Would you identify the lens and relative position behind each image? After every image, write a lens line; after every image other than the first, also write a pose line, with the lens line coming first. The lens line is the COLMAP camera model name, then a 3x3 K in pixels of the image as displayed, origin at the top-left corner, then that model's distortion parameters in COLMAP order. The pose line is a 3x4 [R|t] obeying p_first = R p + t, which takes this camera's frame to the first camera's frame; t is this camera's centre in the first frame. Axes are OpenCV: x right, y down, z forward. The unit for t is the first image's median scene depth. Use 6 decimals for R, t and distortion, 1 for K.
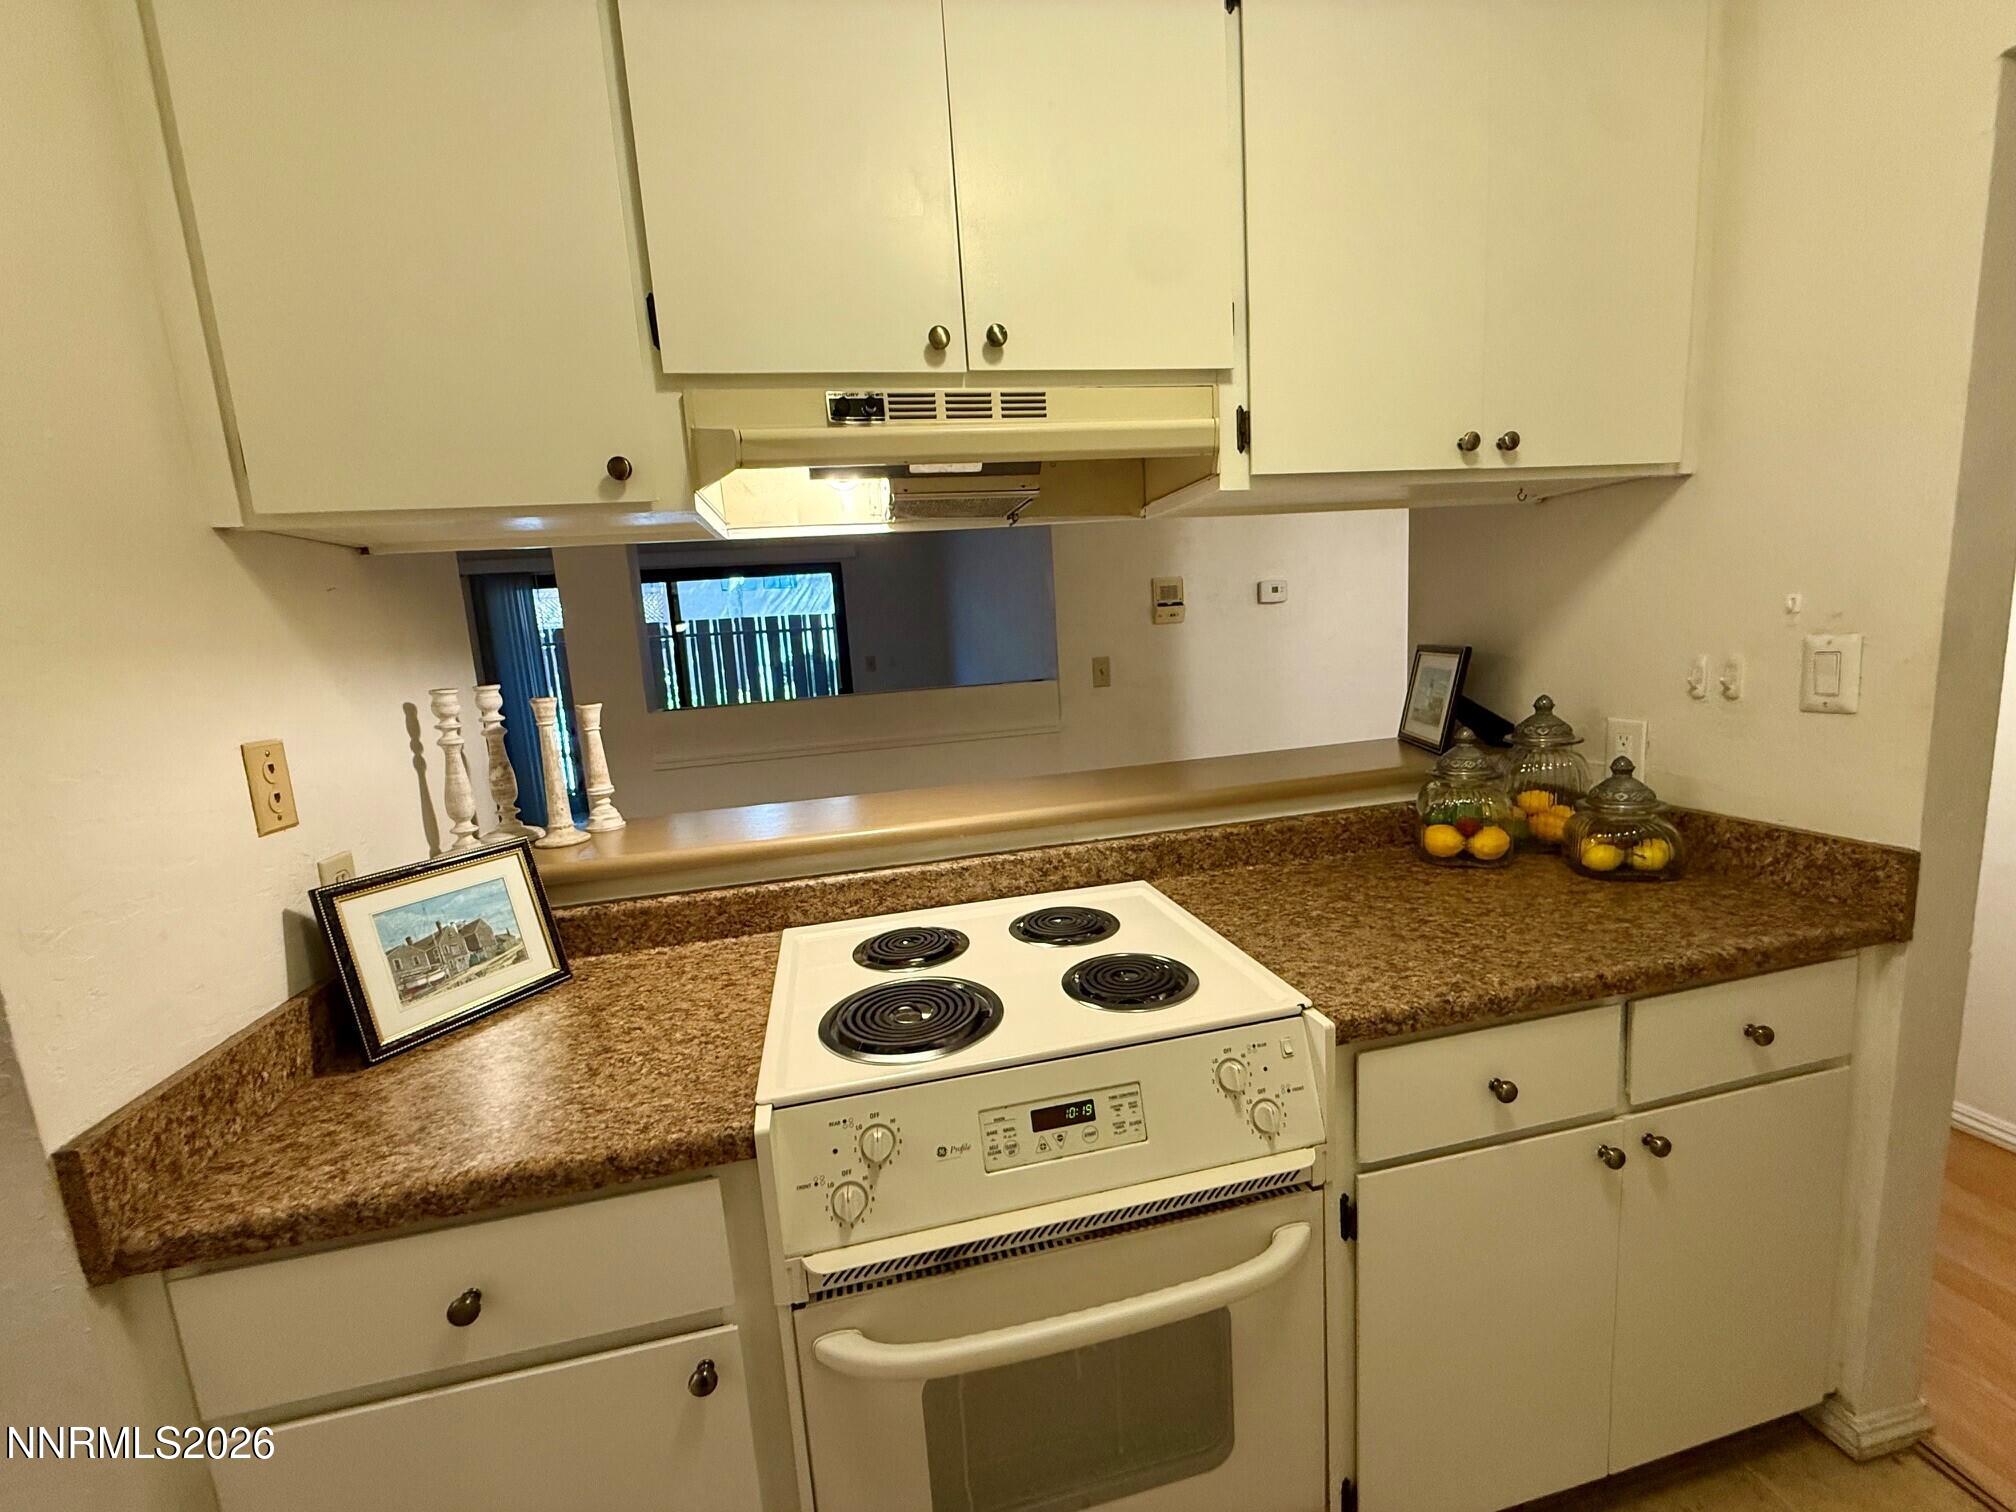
lens RADIAL K [[802.5, 0, 1003.0], [0, 802.5, 755.1], [0, 0, 1]] dist [-0.000531, 0.000184]
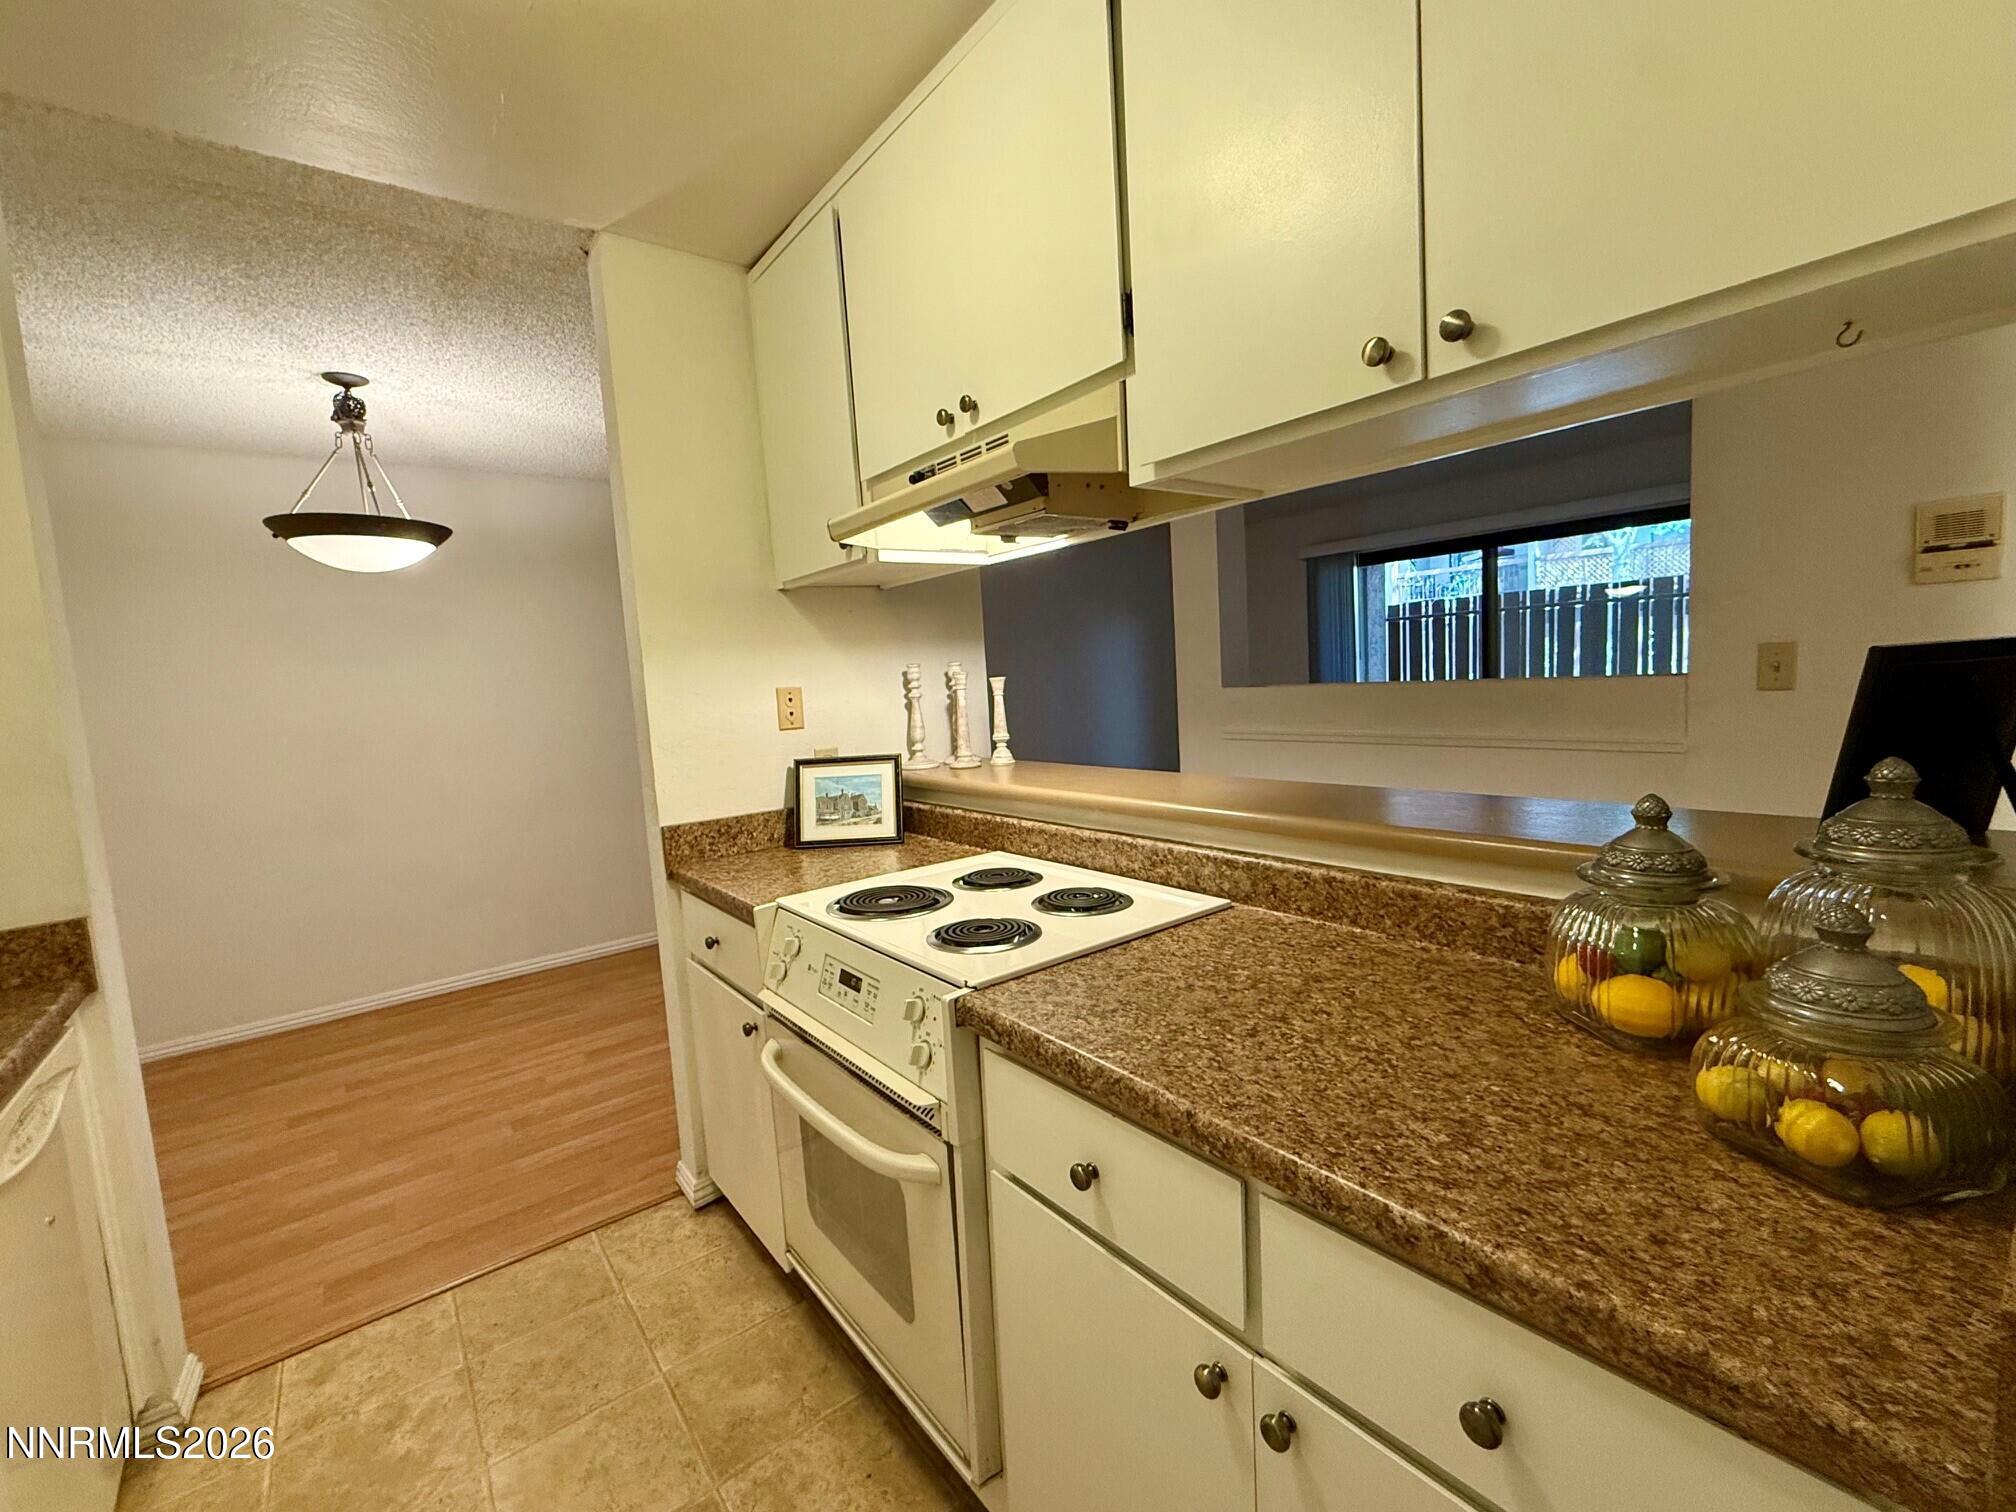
lens RADIAL K [[857.7, 0, 1008.0], [0, 857.7, 756.0], [0, 0, 1]] dist [-0.000427, 0.000101]
pose [[0.436203, 0.129812, -0.890435, 1.214423], [-0.101799, 0.990306, 0.094503, -0.096171], [0.894071, 0.049423, 0.445190, 0.445316]]
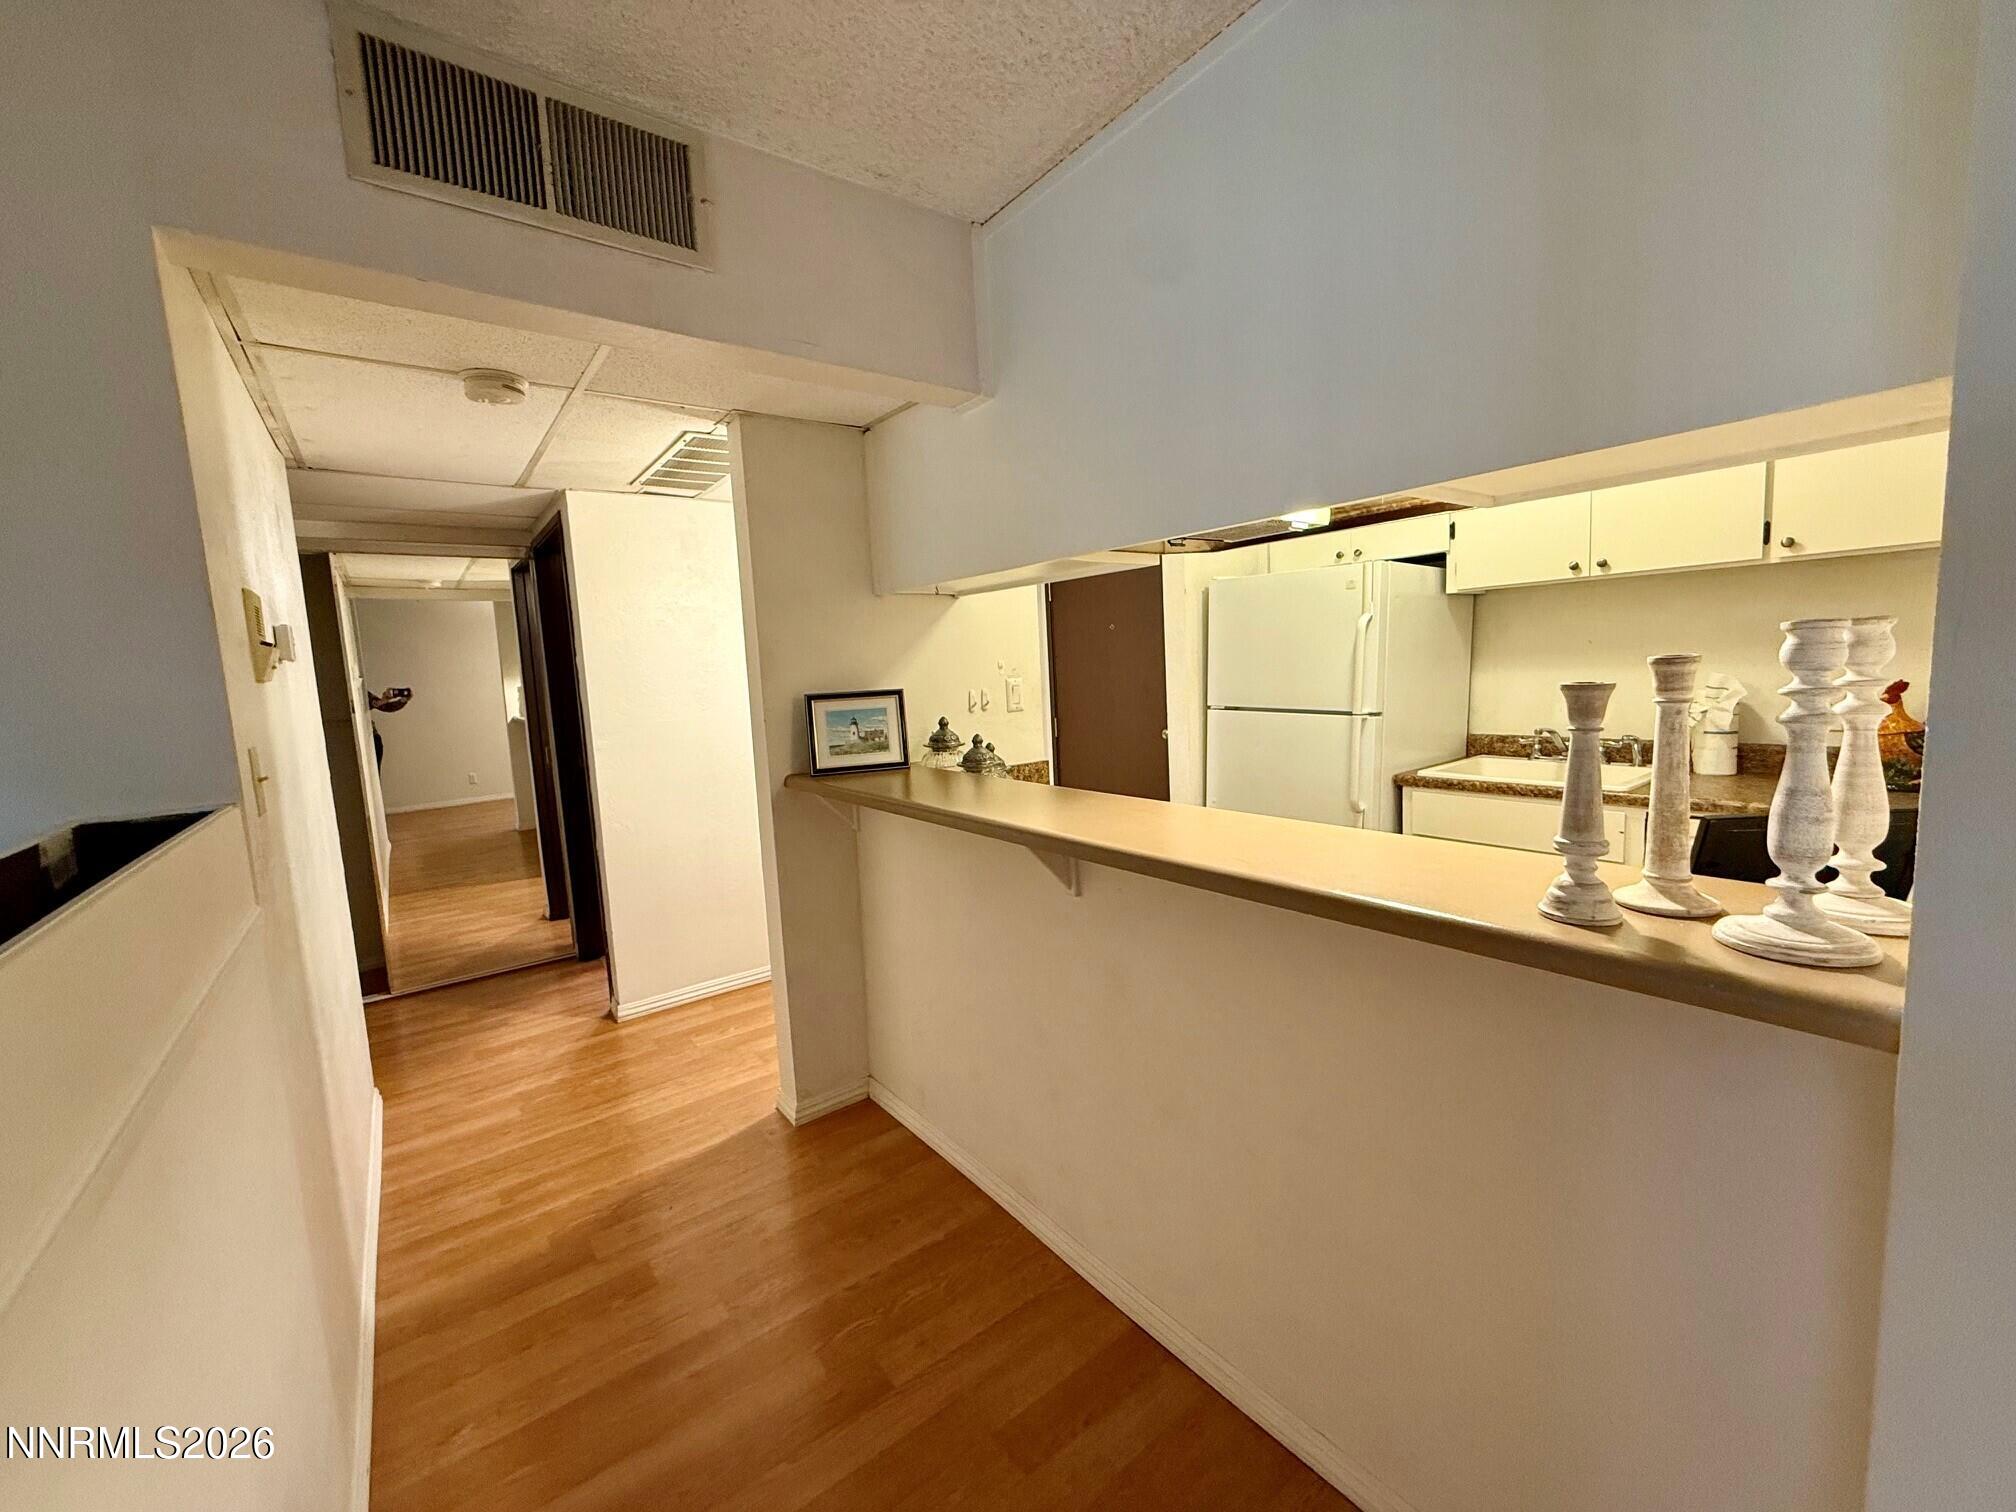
lens RADIAL K [[802.5, 0, 1003.0], [0, 802.5, 755.1], [0, 0, 1]] dist [-0.000531, 0.000184]
pose [[-0.414303, -0.016877, 0.909983, -1.138815], [0.209804, 0.971130, 0.113532, -0.214584], [-0.885627, 0.237954, -0.398801, 2.114047]]
